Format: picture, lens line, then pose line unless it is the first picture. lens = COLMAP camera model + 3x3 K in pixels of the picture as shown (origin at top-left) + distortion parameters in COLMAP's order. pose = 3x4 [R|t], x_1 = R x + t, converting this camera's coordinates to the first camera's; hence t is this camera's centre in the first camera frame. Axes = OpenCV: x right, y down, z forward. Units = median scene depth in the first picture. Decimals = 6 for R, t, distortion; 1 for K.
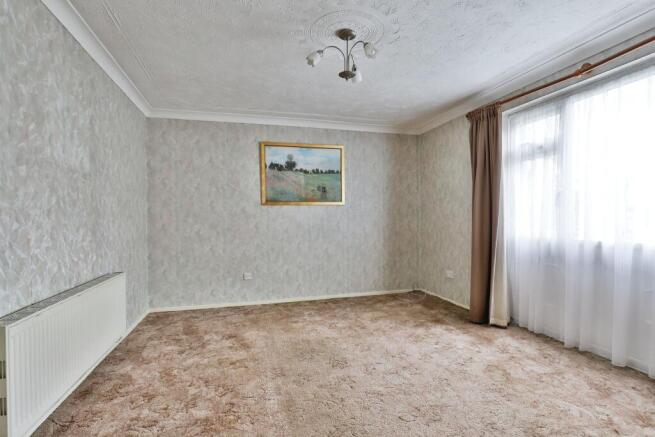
lens RADIAL K [[317.3, 0, 323.9], [0, 317.3, 218.5], [0, 0, 1]] dist [-0.015721, 0.001673]
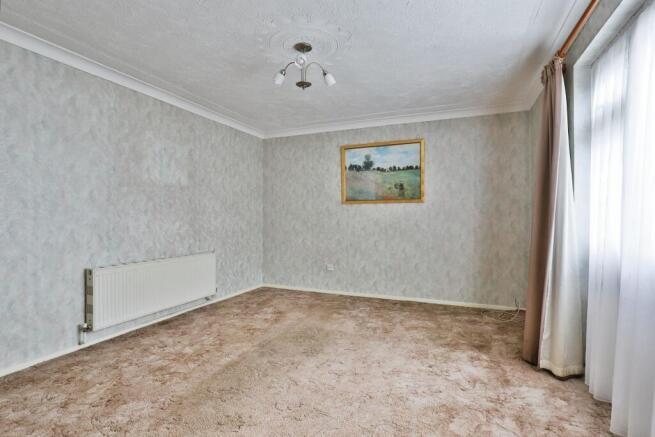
lens RADIAL K [[317.3, 0, 329.9], [0, 317.3, 214.1], [0, 0, 1]] dist [-0.015721, 0.001673]
pose [[0.788084, 0.005639, -0.615542, 0.549587], [-0.008034, 0.999967, -0.001125, -0.007134], [0.615516, 0.005832, 0.788103, 0.137103]]
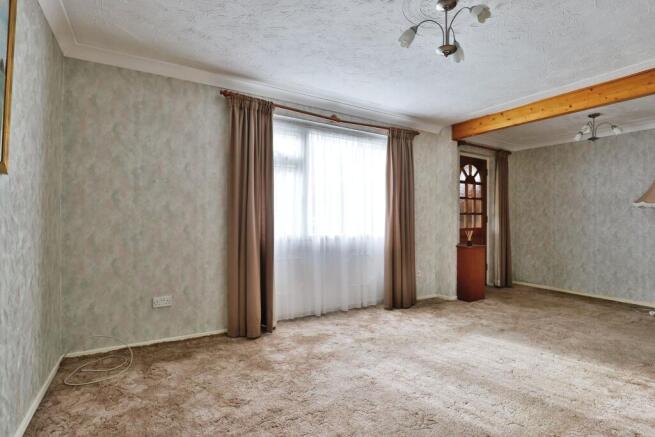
lens RADIAL K [[317.3, 0, 337.0], [0, 317.3, 216.0], [0, 0, 1]] dist [-0.015721, 0.001673]
pose [[-0.277295, 0.018216, 0.960612, -0.431567], [-0.002872, 0.999800, -0.019788, 0.007910], [-0.960781, -0.008246, -0.277187, 1.011254]]
